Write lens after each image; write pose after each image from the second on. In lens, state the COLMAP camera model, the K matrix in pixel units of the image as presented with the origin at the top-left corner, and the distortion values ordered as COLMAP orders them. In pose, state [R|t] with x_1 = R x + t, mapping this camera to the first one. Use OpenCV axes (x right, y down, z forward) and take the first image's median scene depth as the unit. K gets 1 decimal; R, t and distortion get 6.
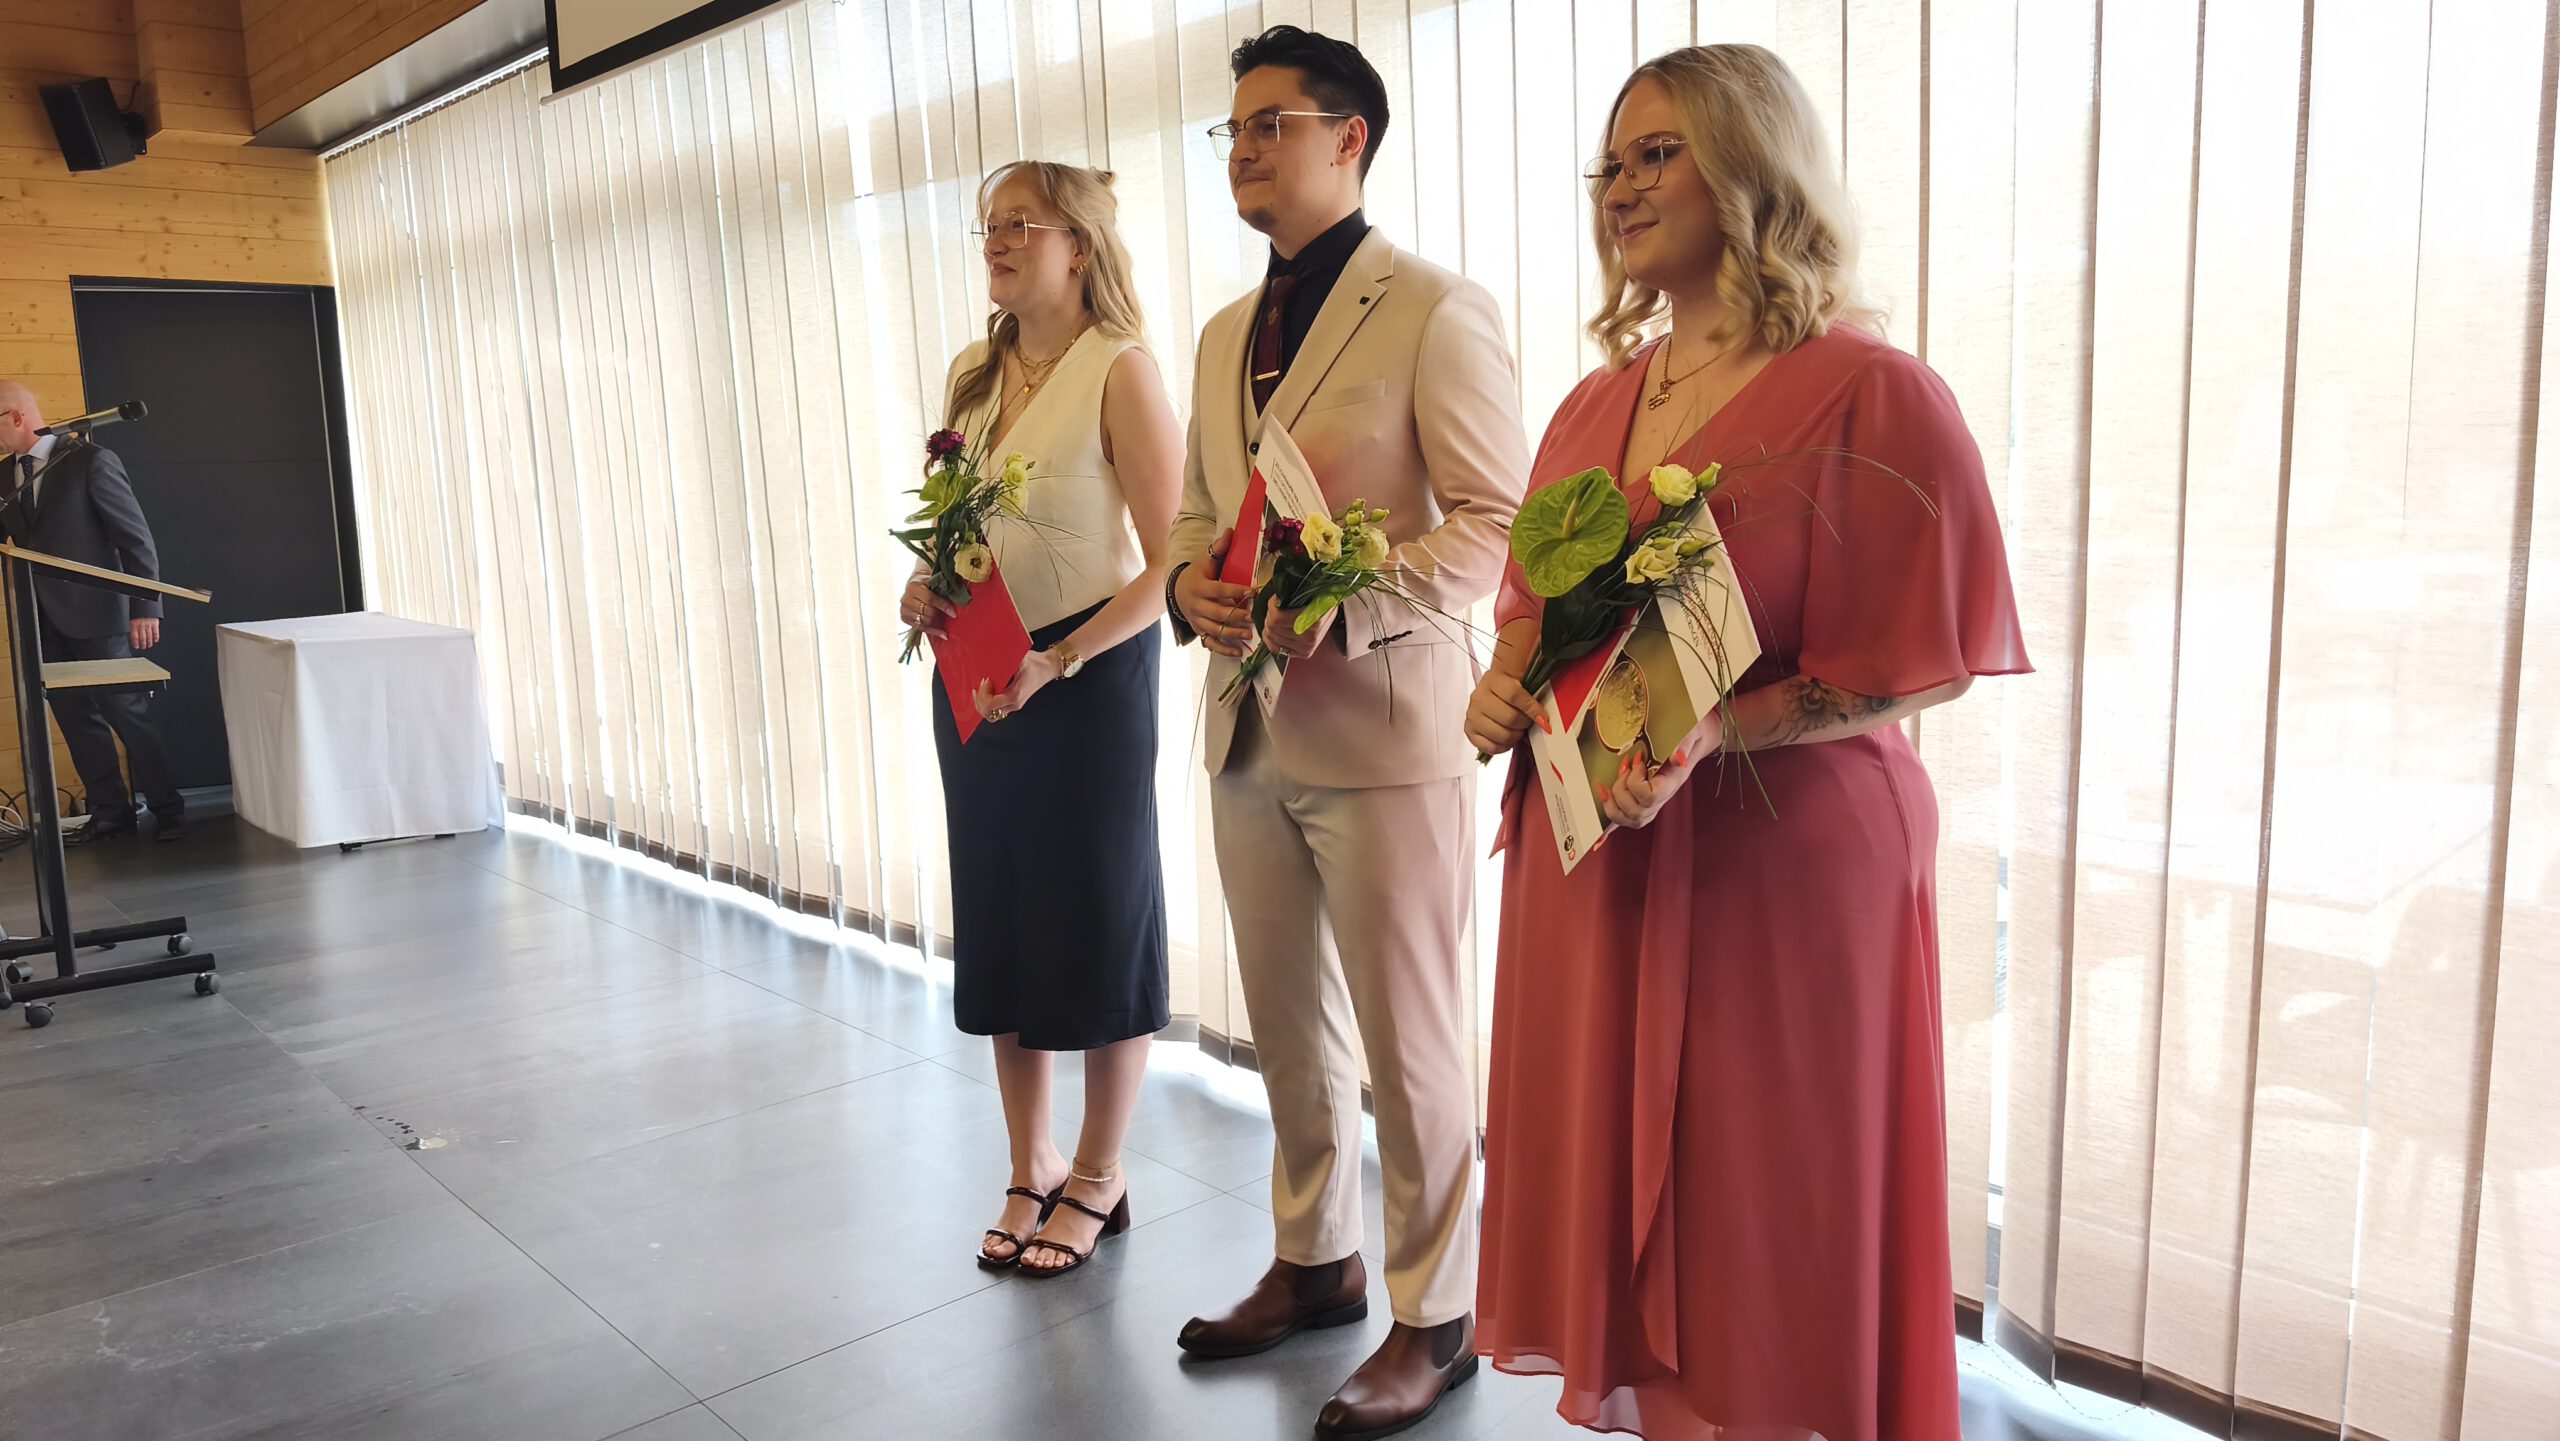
lens RADIAL K [[1784.5, 0, 1242.7], [0, 1784.5, 759.6], [0, 0, 1]] dist [0.007164, -0.012881]
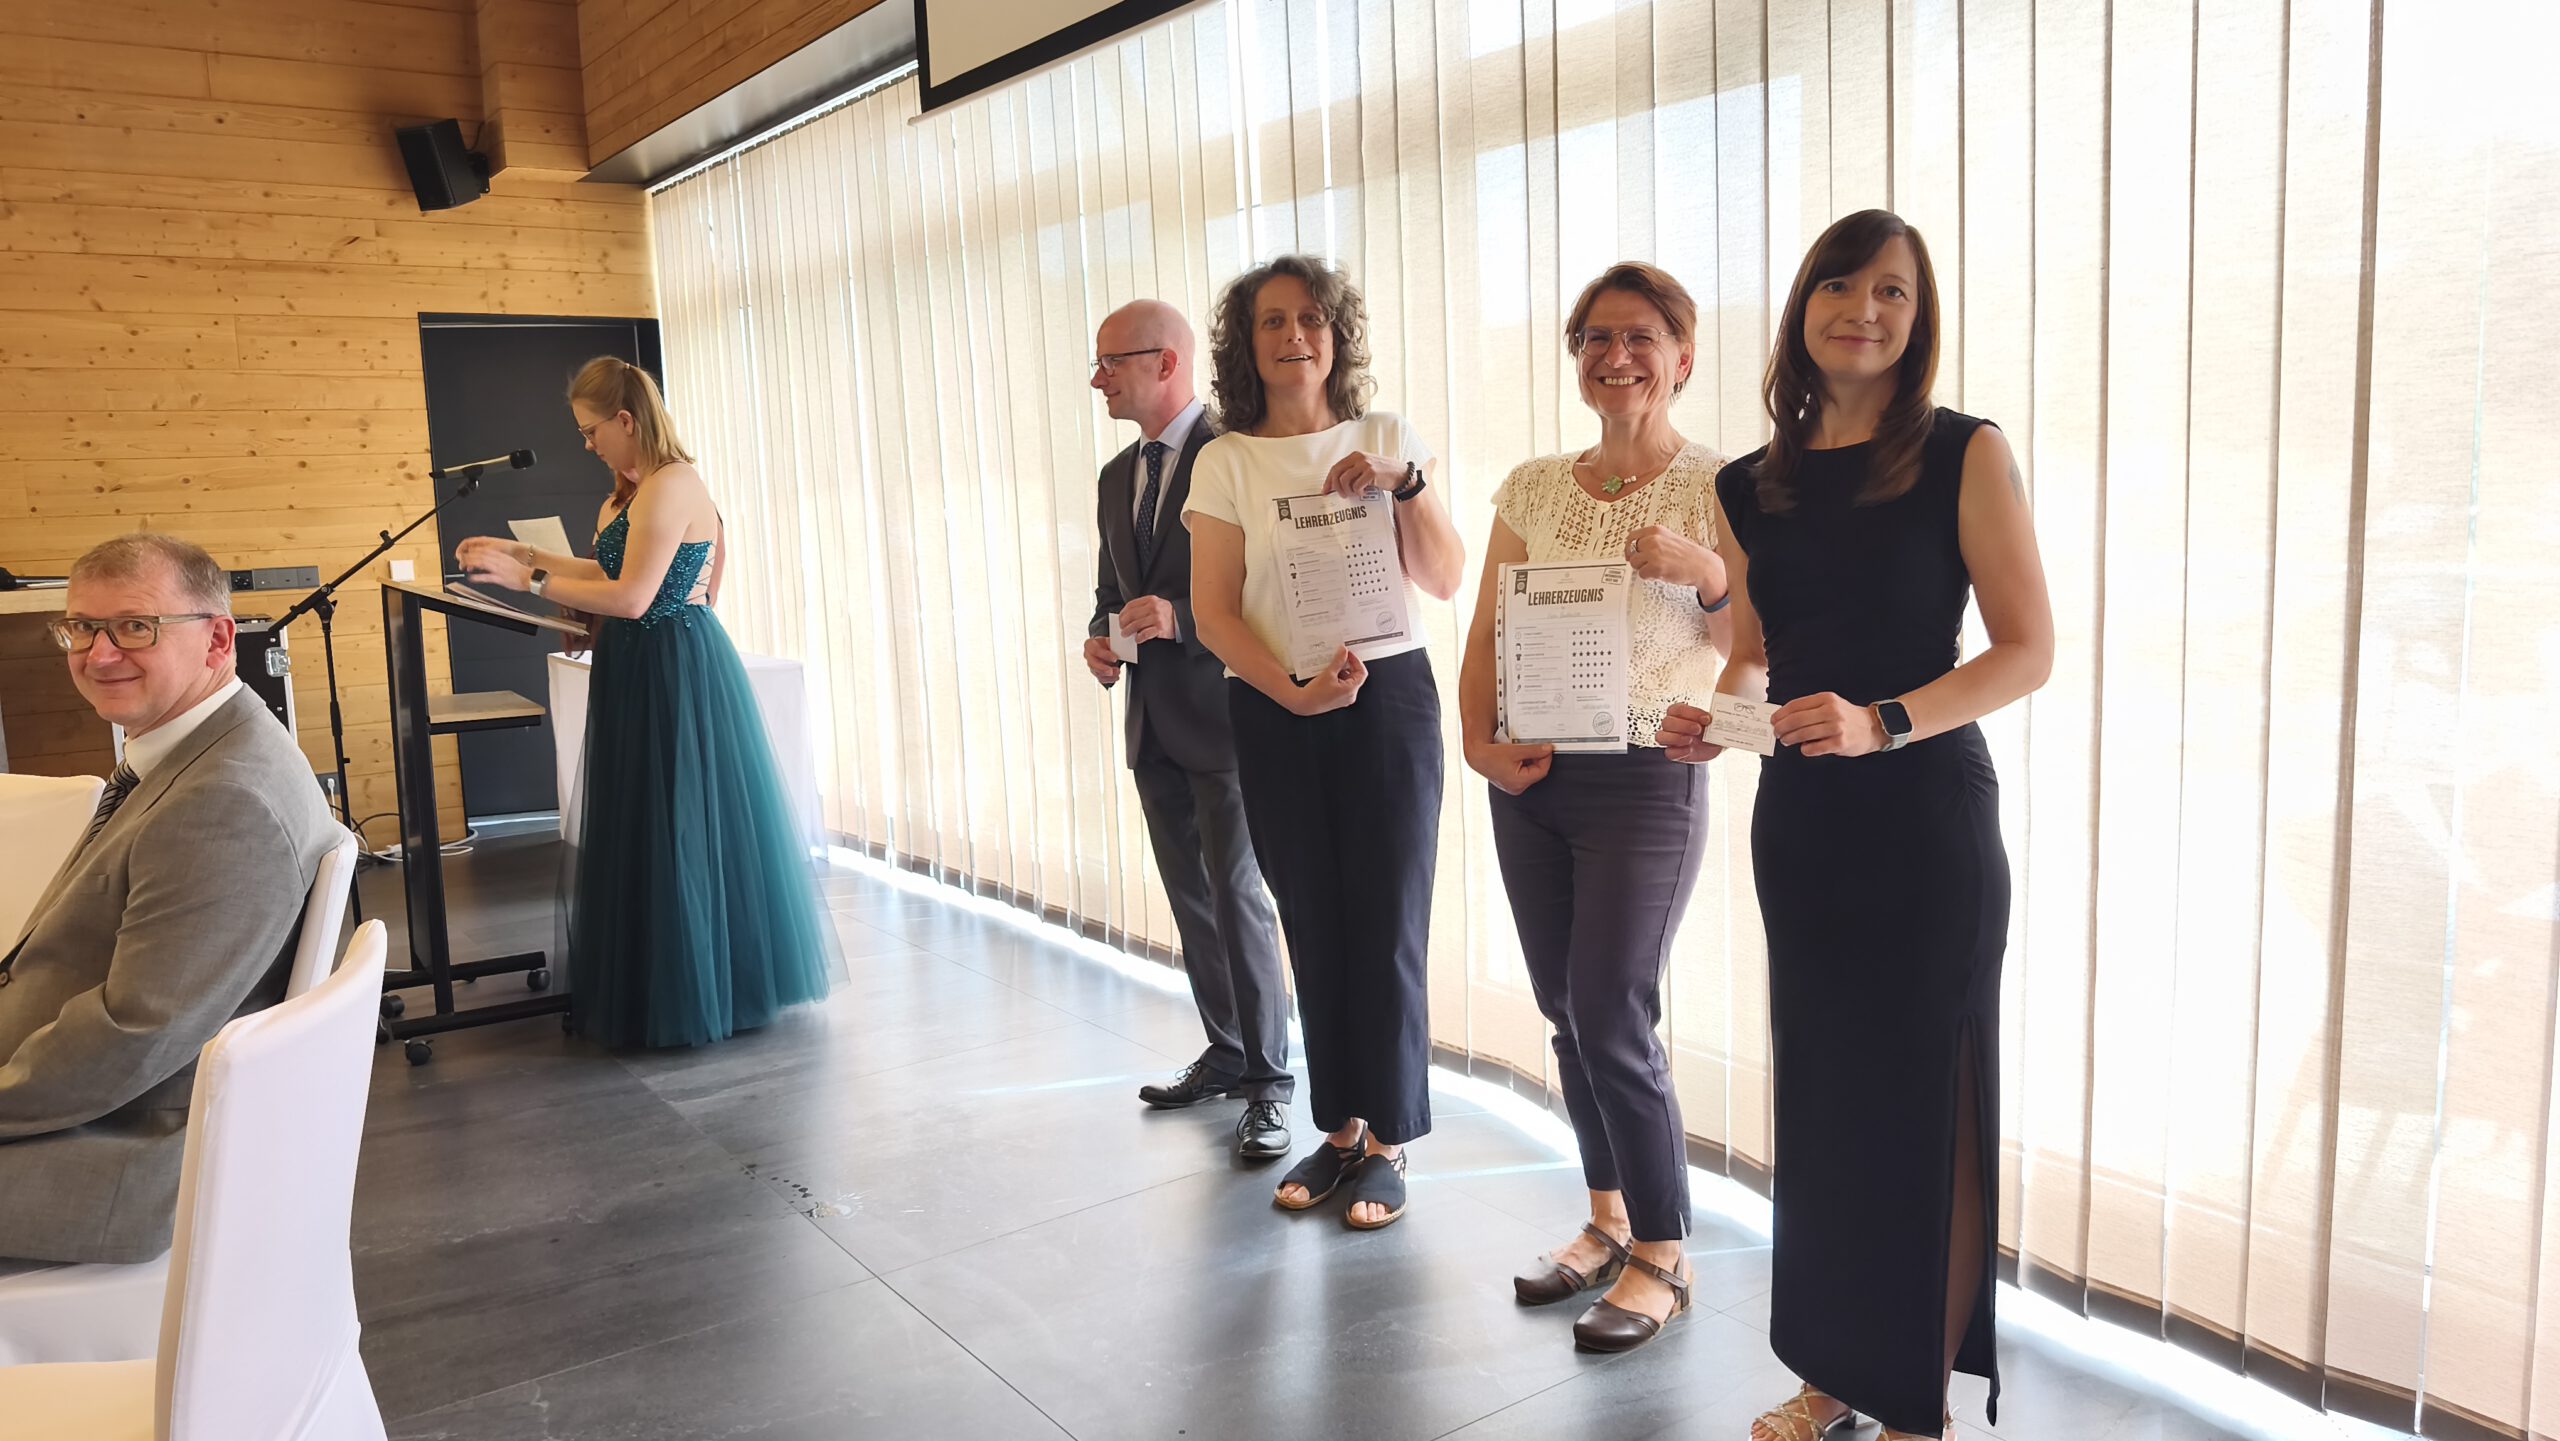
lens RADIAL K [[1784.5, 0, 1231.4], [0, 1784.5, 756.9], [0, 0, 1]] dist [0.007164, -0.012881]
pose [[0.992976, 0.010656, -0.117836, -0.105911], [-0.012713, 0.999779, -0.016718, -0.008373], [0.117632, 0.018099, 0.992892, 0.066144]]
